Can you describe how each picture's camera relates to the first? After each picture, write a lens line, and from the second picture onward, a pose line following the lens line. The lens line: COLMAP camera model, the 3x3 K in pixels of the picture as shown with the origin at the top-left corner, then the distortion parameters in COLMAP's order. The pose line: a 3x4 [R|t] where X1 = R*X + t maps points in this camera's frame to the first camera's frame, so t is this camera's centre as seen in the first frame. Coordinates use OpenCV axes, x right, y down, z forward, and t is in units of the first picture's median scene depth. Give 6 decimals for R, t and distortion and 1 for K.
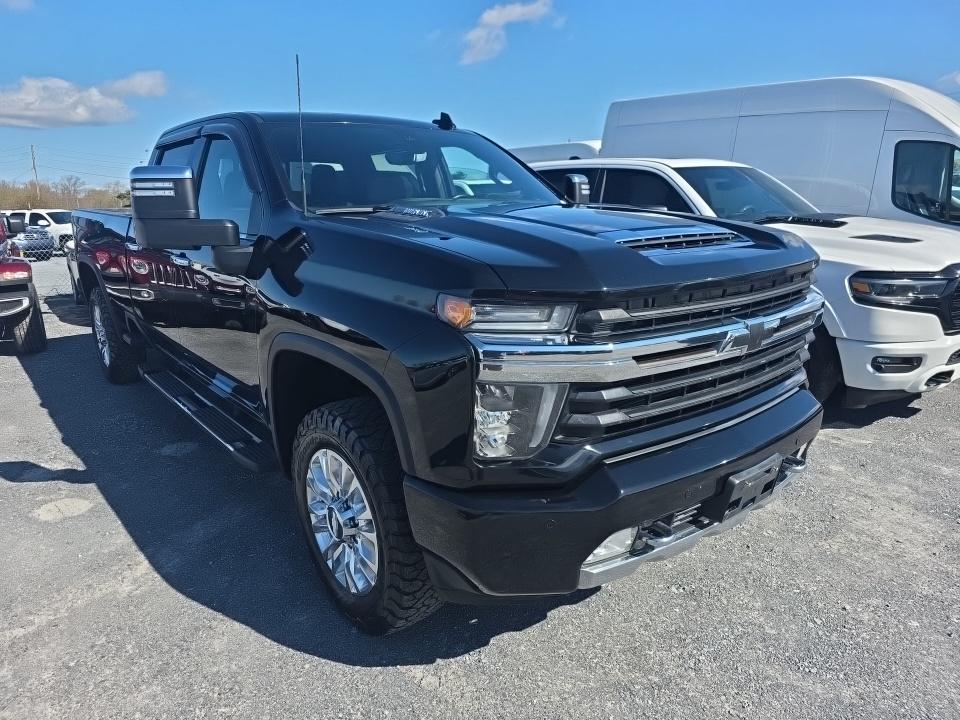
lens RADIAL K [[653.6, 0, 486.7], [0, 653.6, 371.5], [0, 0, 1]] dist [0.042397, -0.034589]
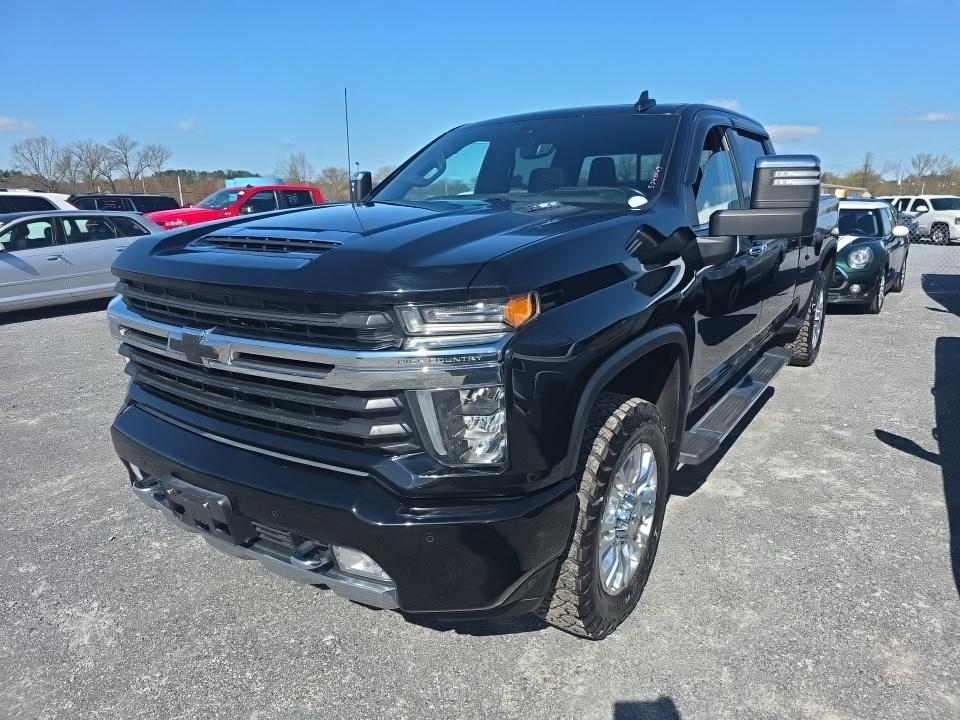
lens RADIAL K [[659.6, 0, 480.0], [0, 659.6, 360.0], [0, 0, 1]] dist [0.037075, -0.029818]
pose [[0.265789, 0.243714, -0.932716, 1.105028], [-0.239789, 0.953822, 0.180898, -0.240607], [0.933733, 0.175574, 0.311956, 0.861981]]
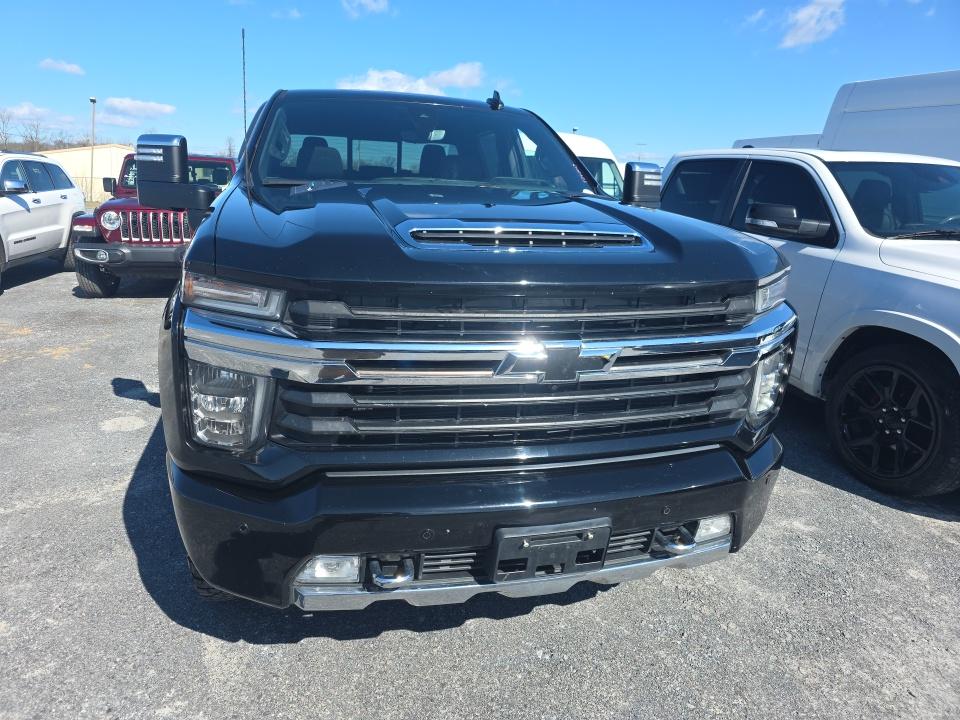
lens RADIAL K [[659.6, 0, 480.0], [0, 659.6, 360.0], [0, 0, 1]] dist [0.037075, -0.029818]
pose [[0.911073, 0.155139, -0.381939, 0.491141], [-0.155948, 0.987338, 0.029050, -0.051586], [0.381609, 0.033096, 0.923731, 0.179938]]
